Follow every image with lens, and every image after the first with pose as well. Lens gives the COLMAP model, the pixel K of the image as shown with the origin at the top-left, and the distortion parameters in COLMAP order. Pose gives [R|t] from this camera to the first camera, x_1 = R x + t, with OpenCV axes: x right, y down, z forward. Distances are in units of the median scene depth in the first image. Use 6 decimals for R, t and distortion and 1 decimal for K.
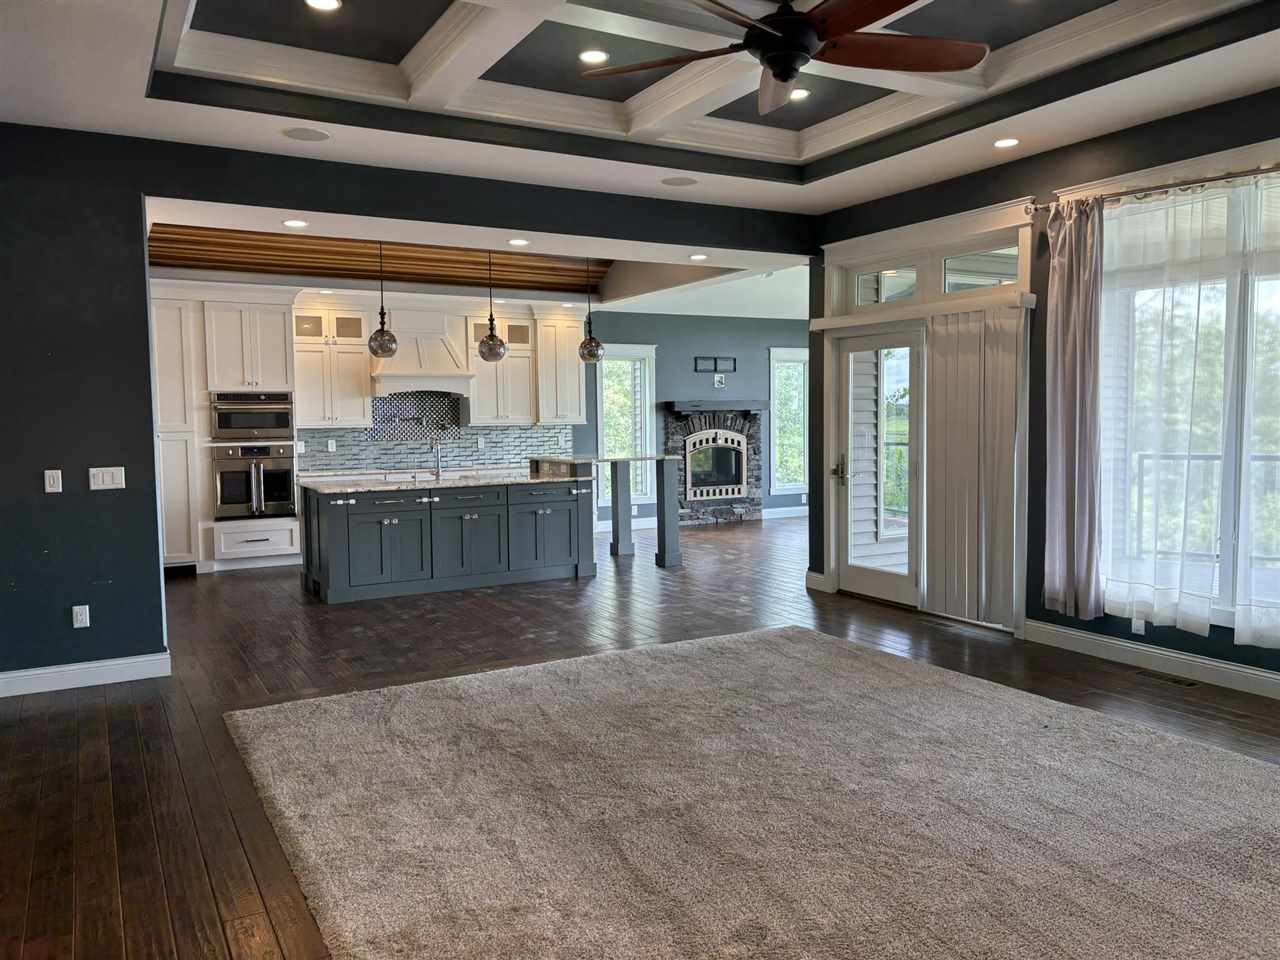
lens RADIAL K [[953.1, 0, 627.9], [0, 953.1, 465.8], [0, 0, 1]] dist [0.024373, -0.002501]
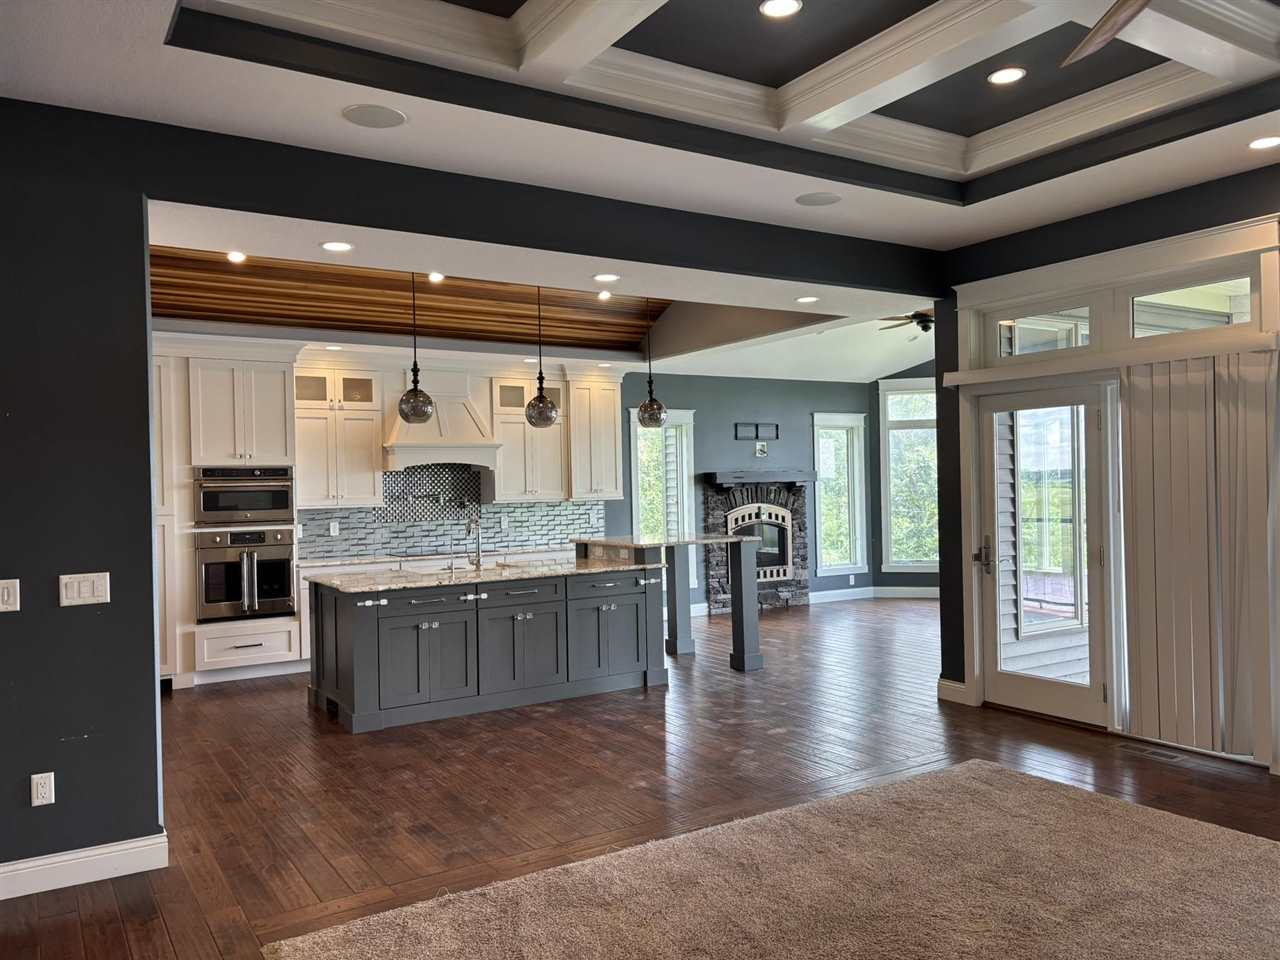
lens RADIAL K [[970.2, 0, 639.6], [0, 970.2, 481.7], [0, 0, 1]] dist [0.024126, -0.004201]
pose [[0.998674, -0.008784, 0.050722, -0.093219], [0.011699, 0.998279, -0.057468, -0.011234], [-0.050130, 0.057985, 0.997058, 0.139835]]
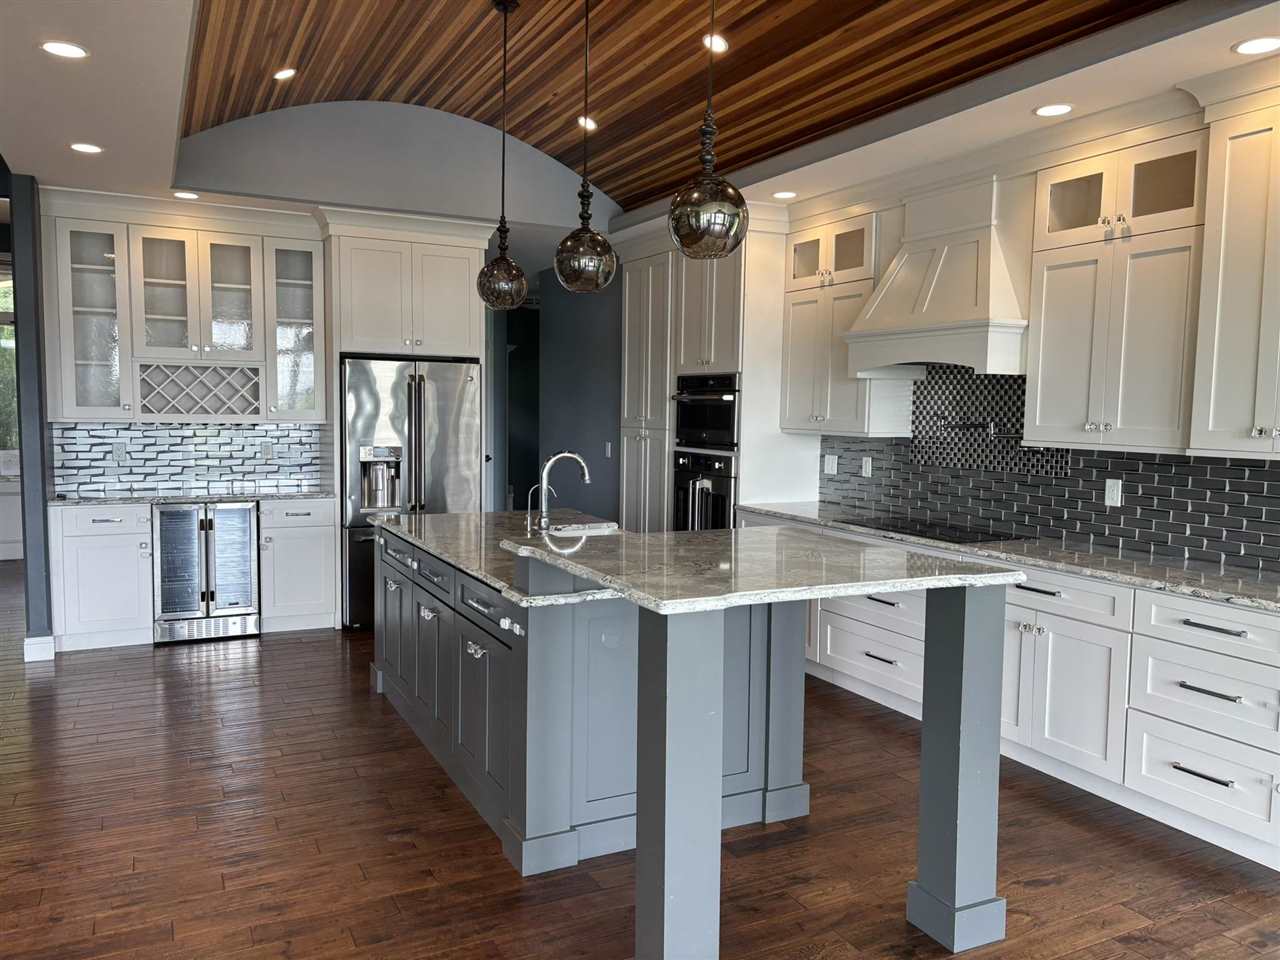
lens RADIAL K [[970.2, 0, 639.6], [0, 970.2, 481.7], [0, 0, 1]] dist [0.024126, -0.004201]
pose [[-0.045770, 0.089405, -0.994943, 0.295173], [-0.068165, 0.993386, 0.092400, -0.062361], [0.996624, 0.072049, -0.039373, 0.992212]]
